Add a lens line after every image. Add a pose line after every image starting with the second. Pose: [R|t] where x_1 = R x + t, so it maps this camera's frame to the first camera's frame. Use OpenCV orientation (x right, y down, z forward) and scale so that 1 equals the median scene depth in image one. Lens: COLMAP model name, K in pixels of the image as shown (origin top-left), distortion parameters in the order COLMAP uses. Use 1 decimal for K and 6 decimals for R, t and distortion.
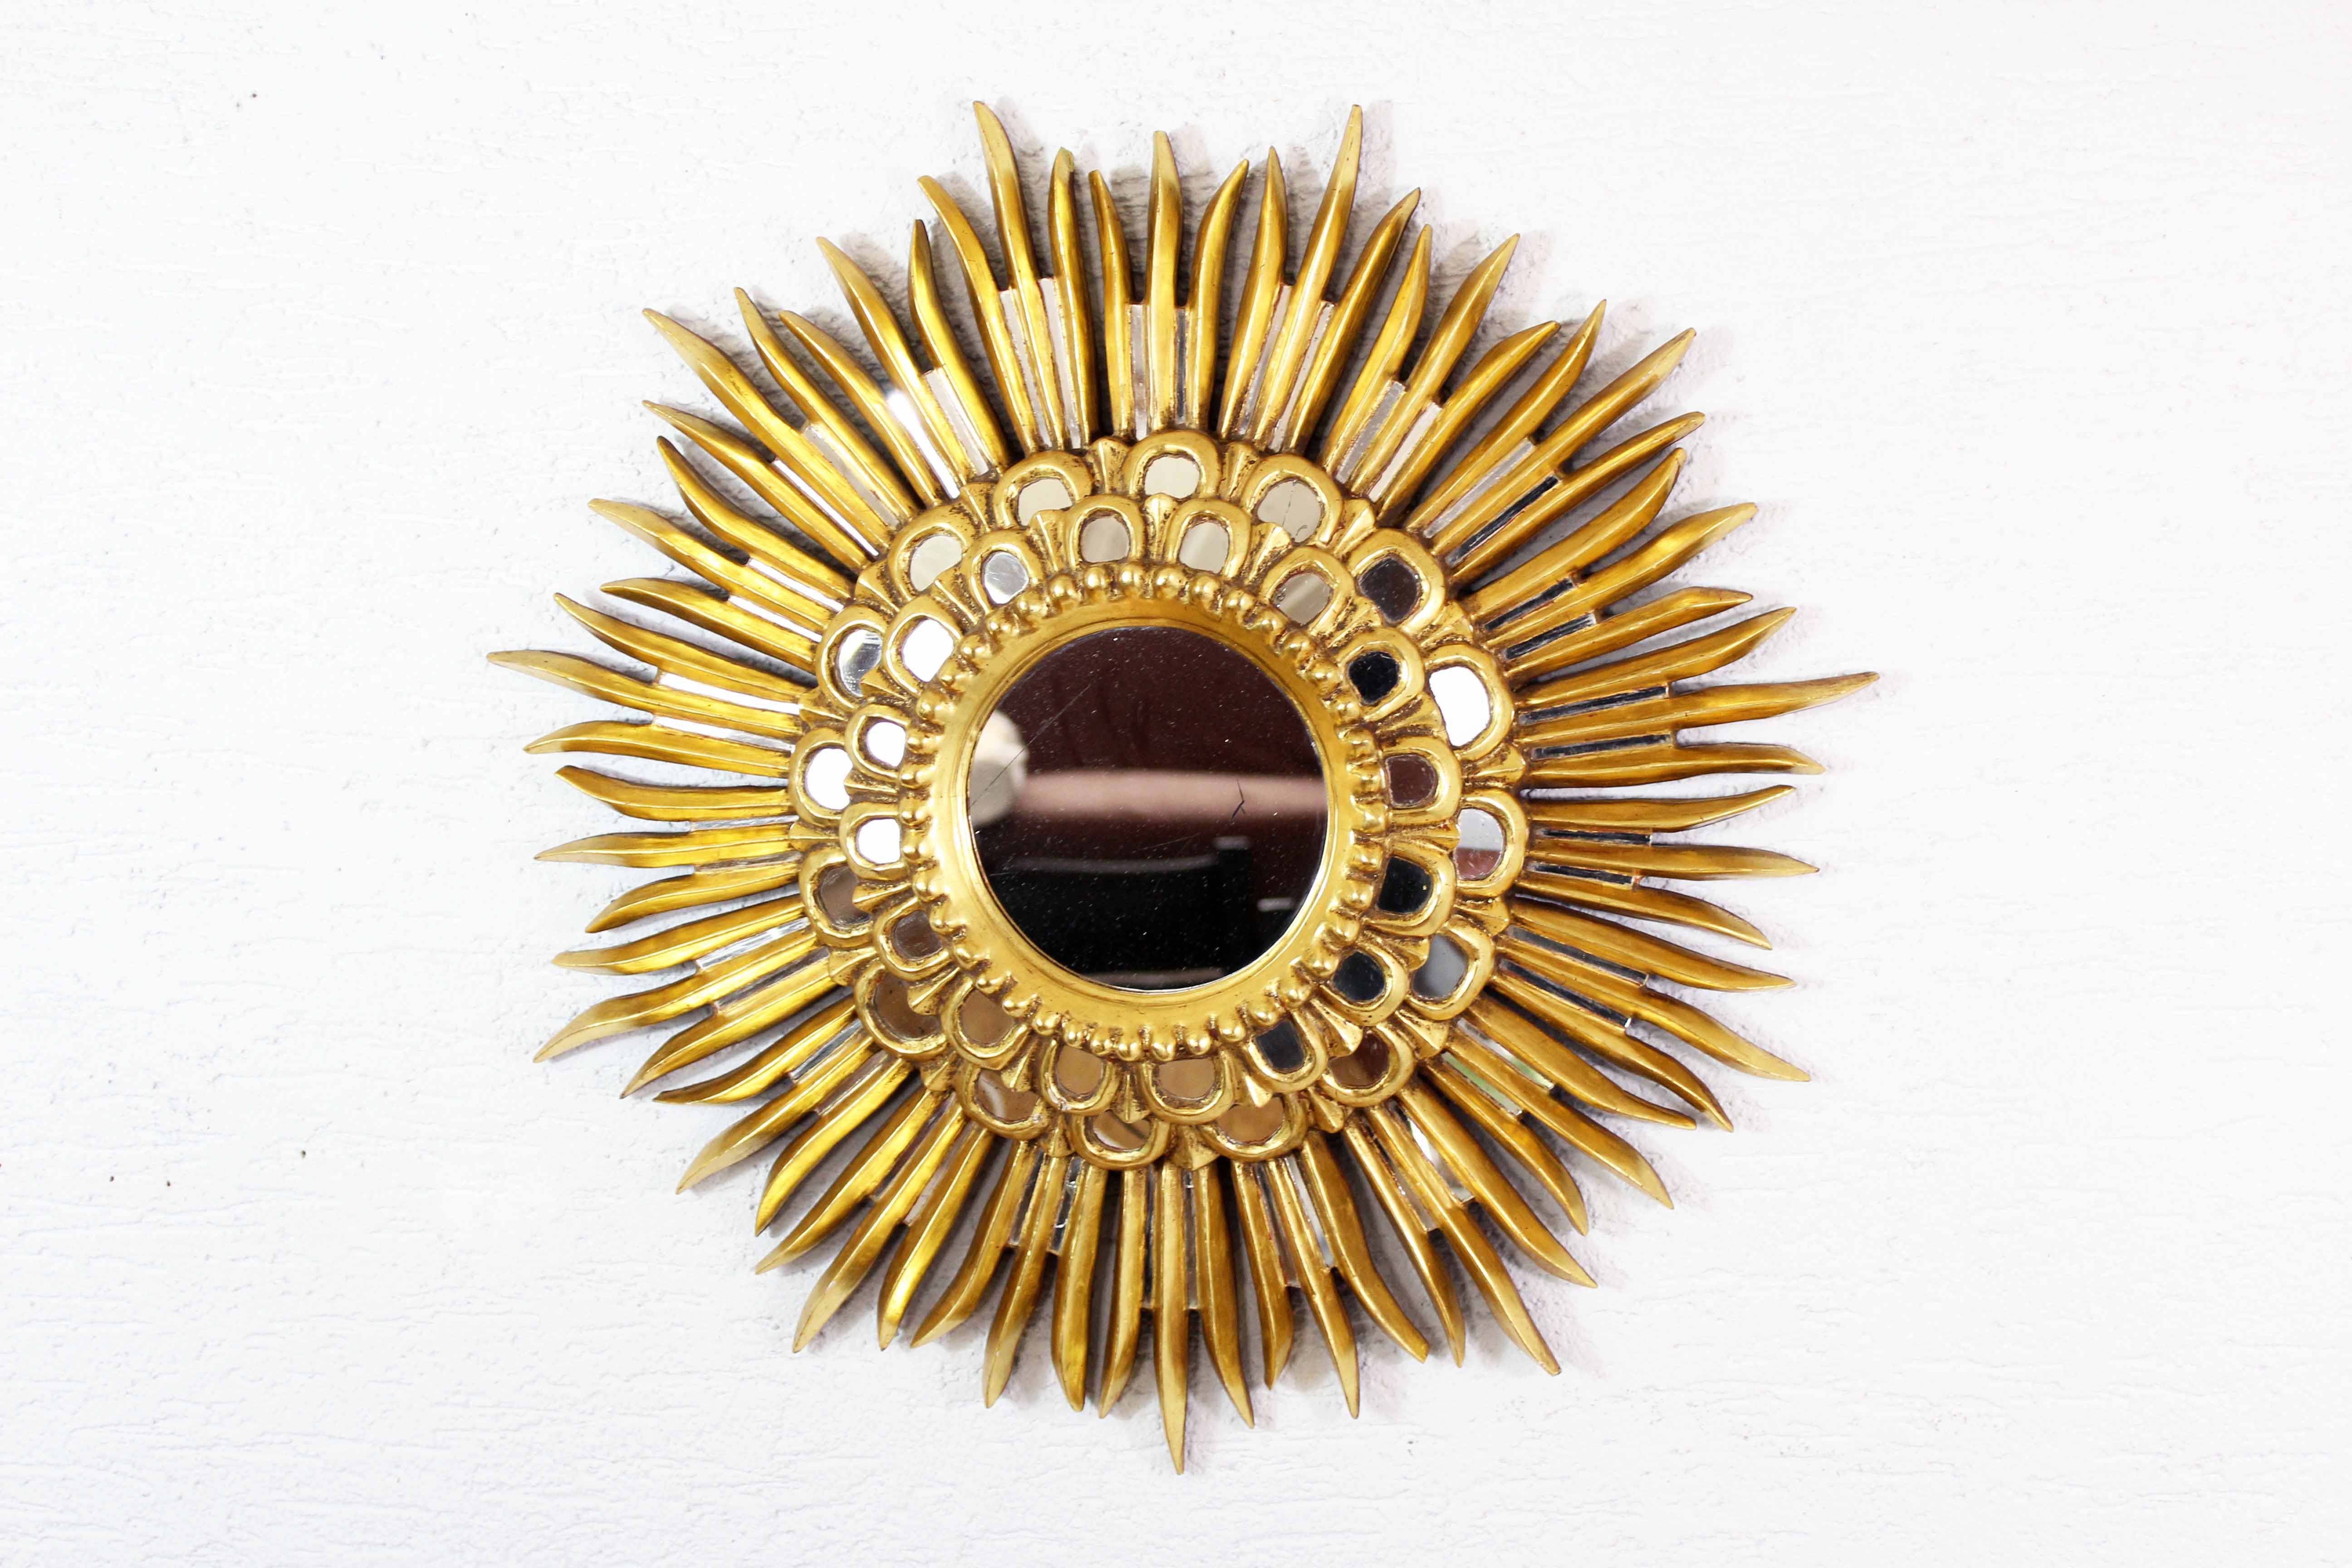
lens RADIAL K [[3740.1, 0, 1170.0], [0, 3740.1, 786.7], [0, 0, 1]] dist [-0.008903, 0.000000]
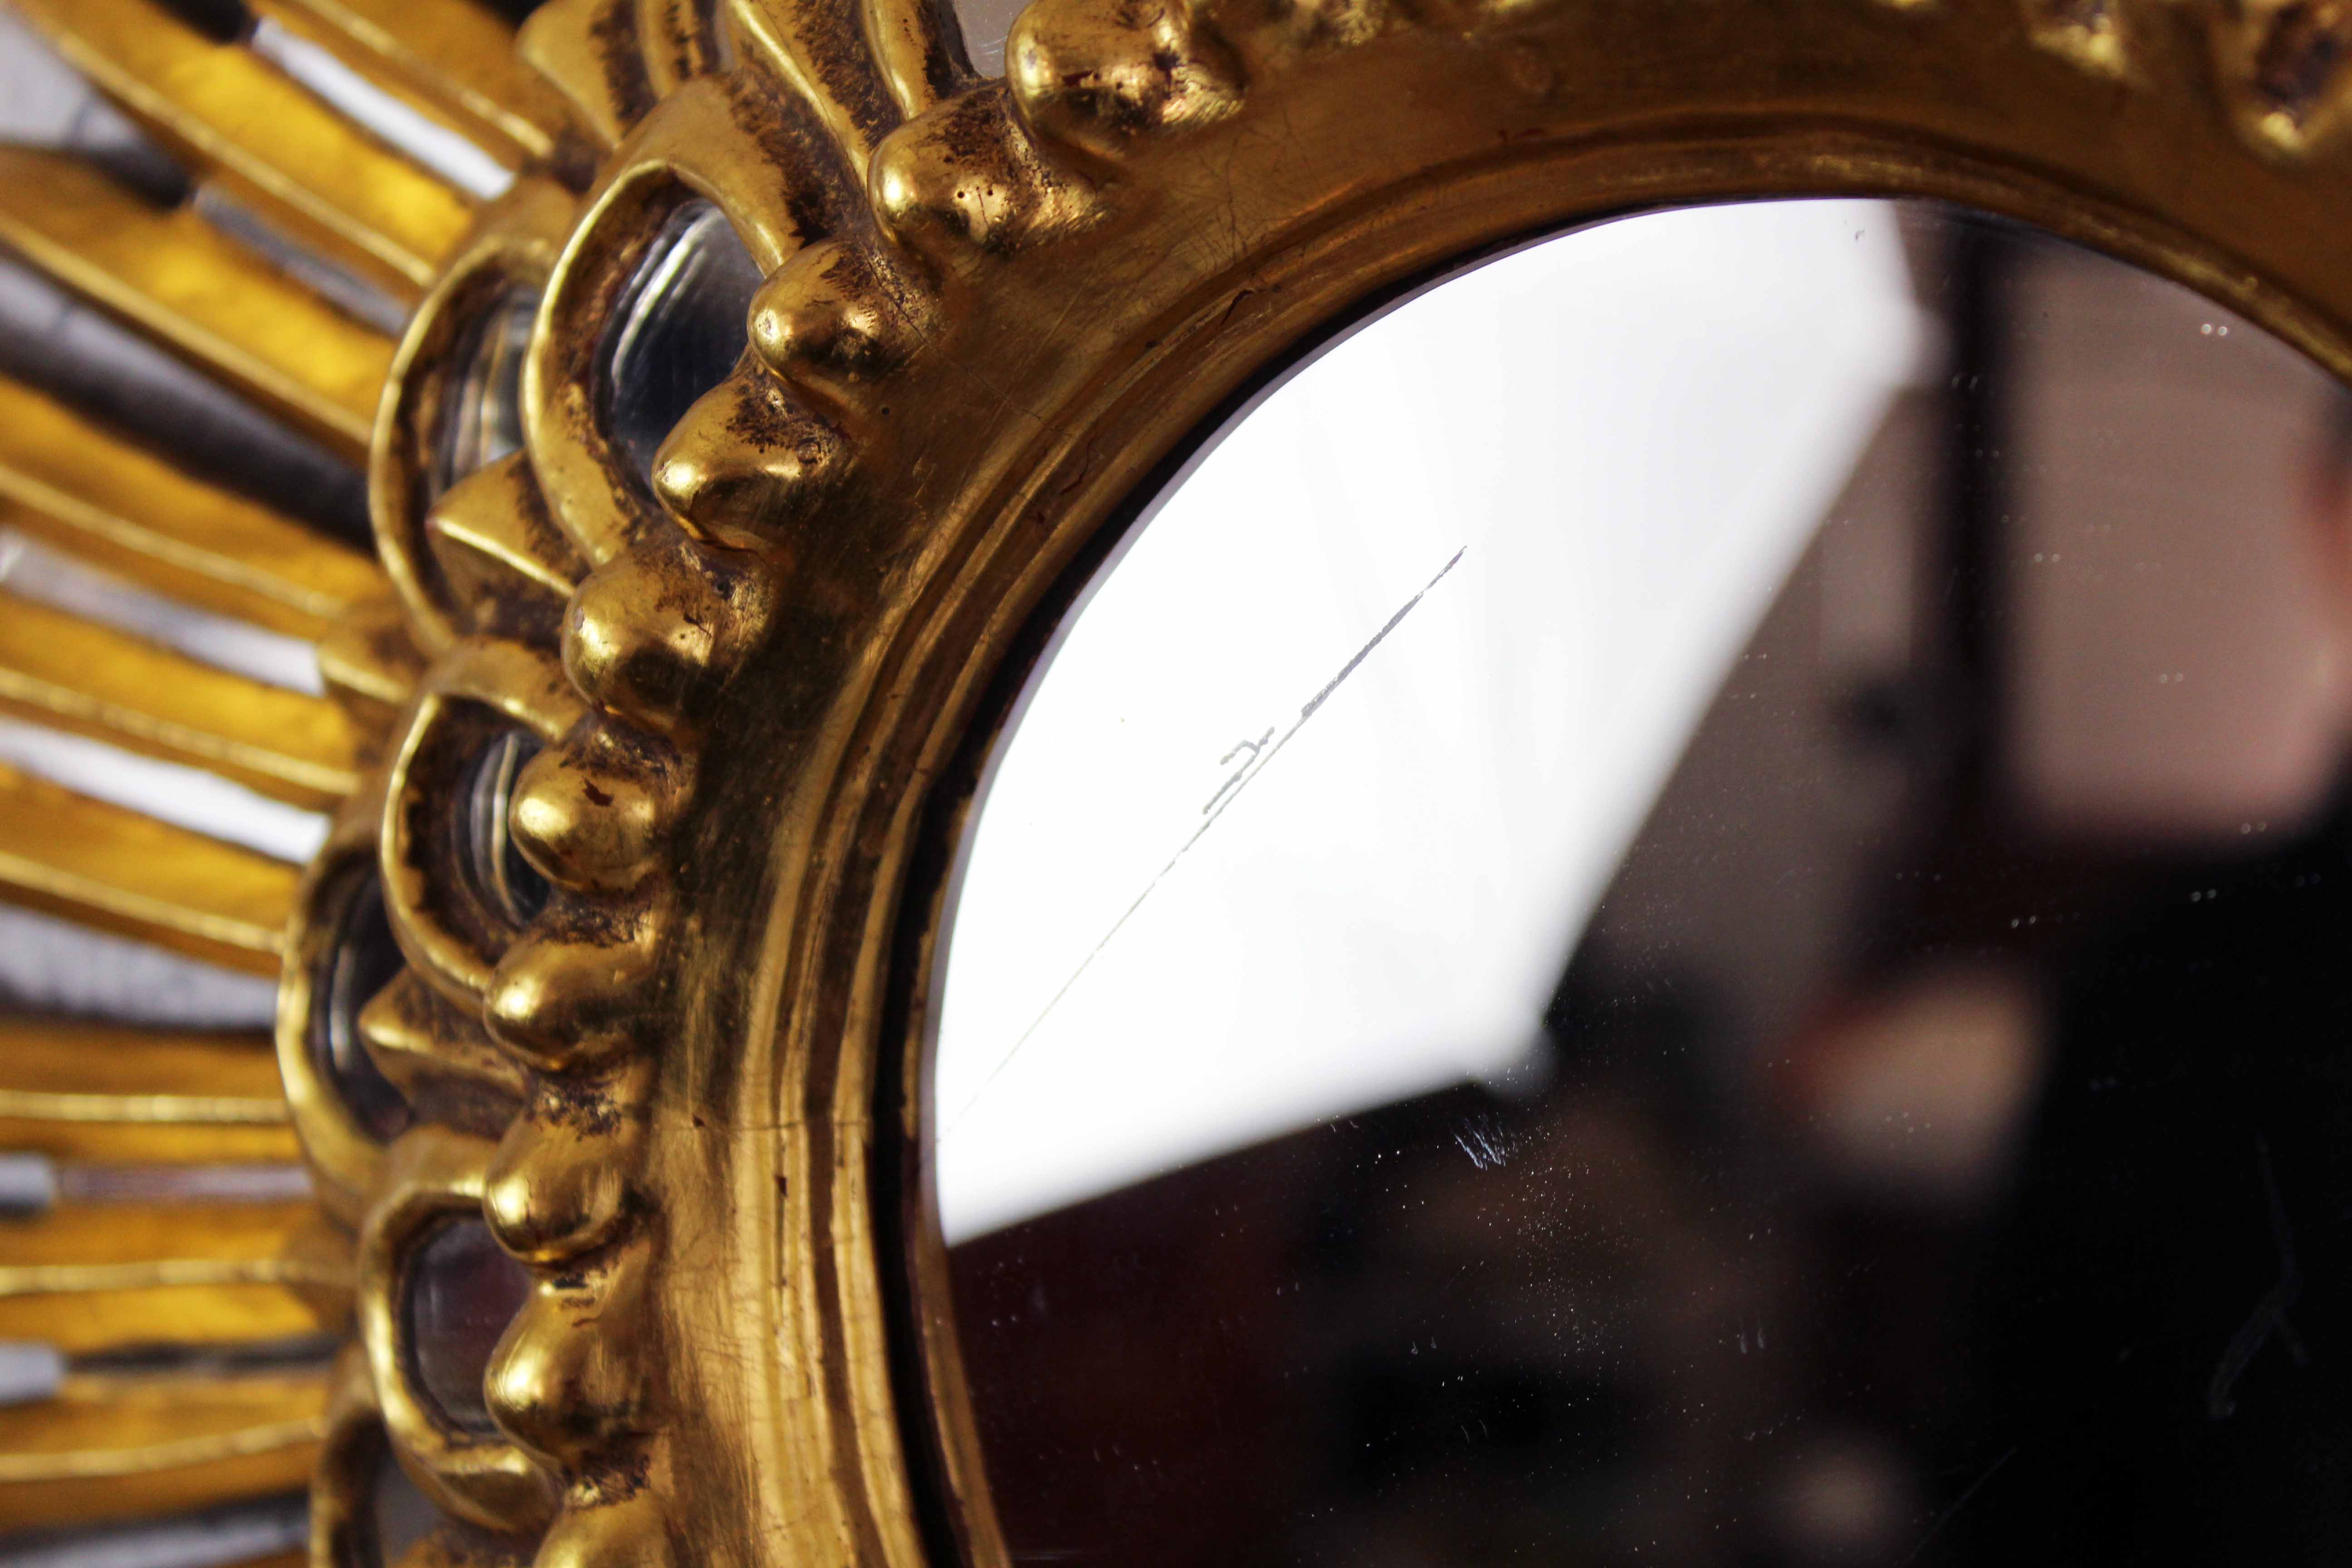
lens RADIAL K [[4710.4, 0, 1177.0], [0, 4710.4, 790.6], [0, 0, 1]] dist [0.024536, 0.000000]
pose [[0.915156, 0.040547, -0.401055, 0.055885], [-0.067782, 0.996240, -0.053950, -0.002801], [0.397359, 0.076557, 0.914464, 0.785970]]
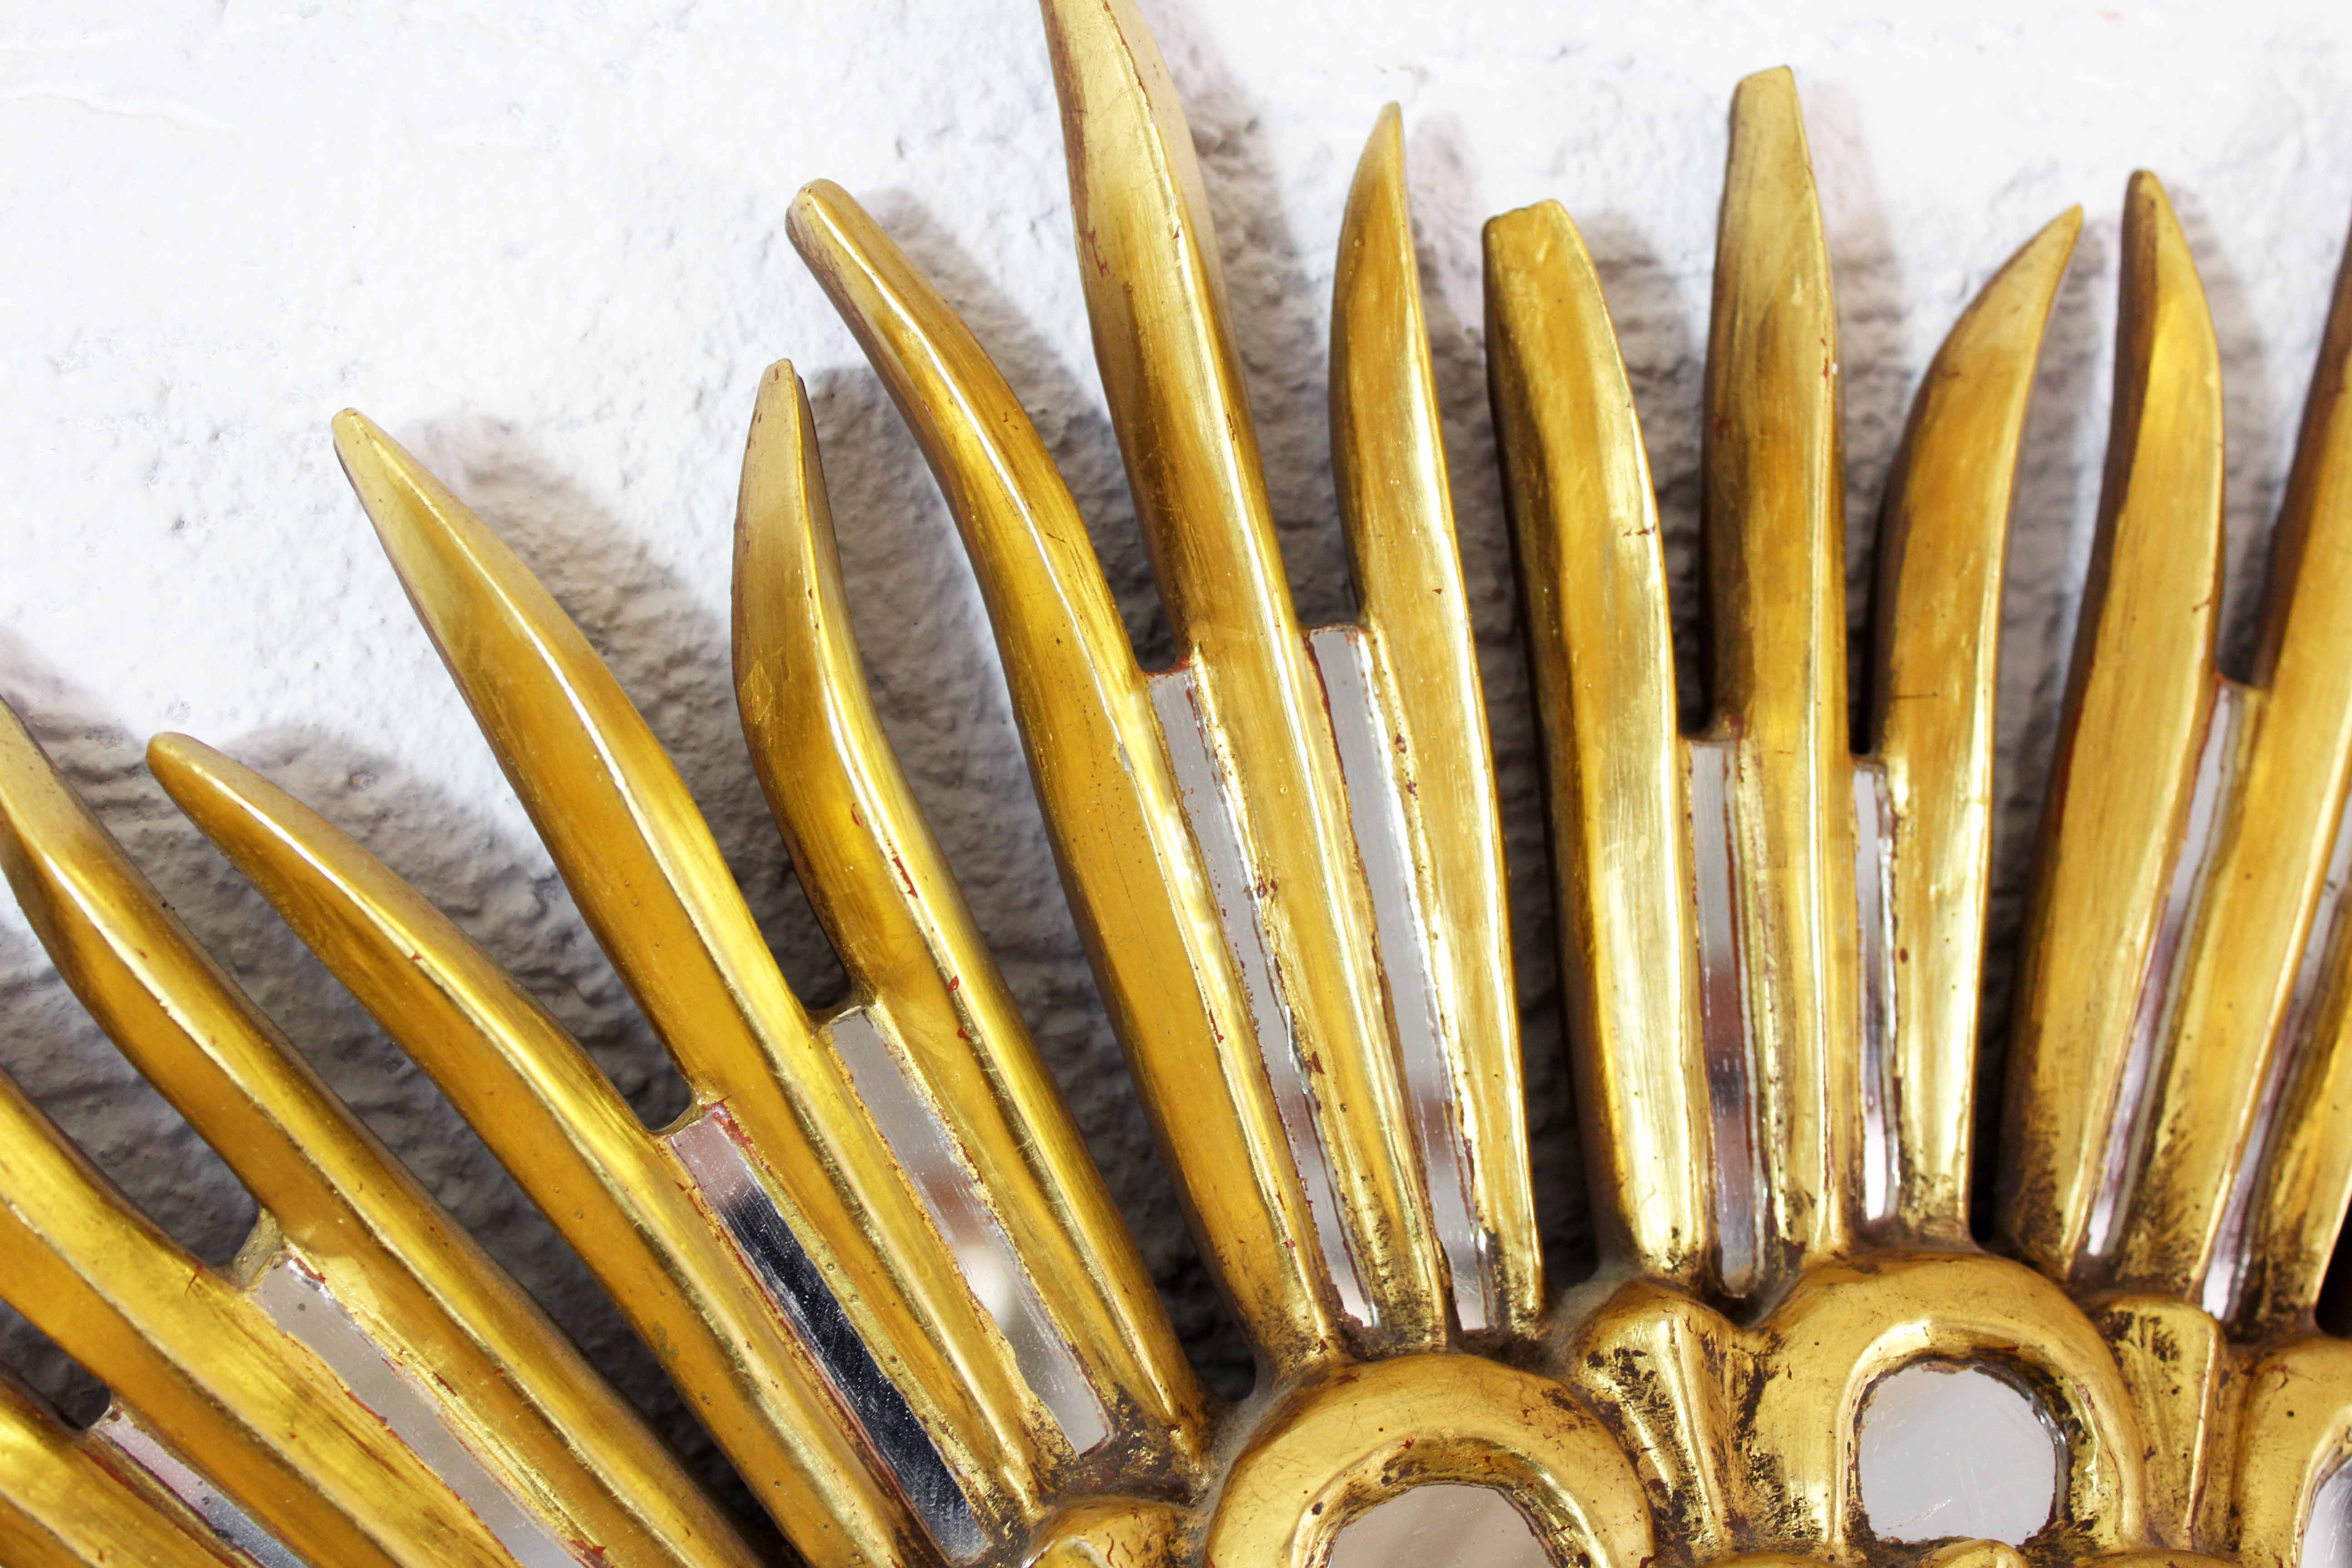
lens RADIAL K [[3413.2, 0, 1187.1], [0, 3413.2, 779.3], [0, 0, 1]] dist [-0.007972, 0.000000]
pose [[0.910158, 0.021451, 0.413705, -0.134054], [0.037166, 0.990403, -0.133119, -0.097410], [-0.412590, 0.136535, 0.900626, 0.808856]]
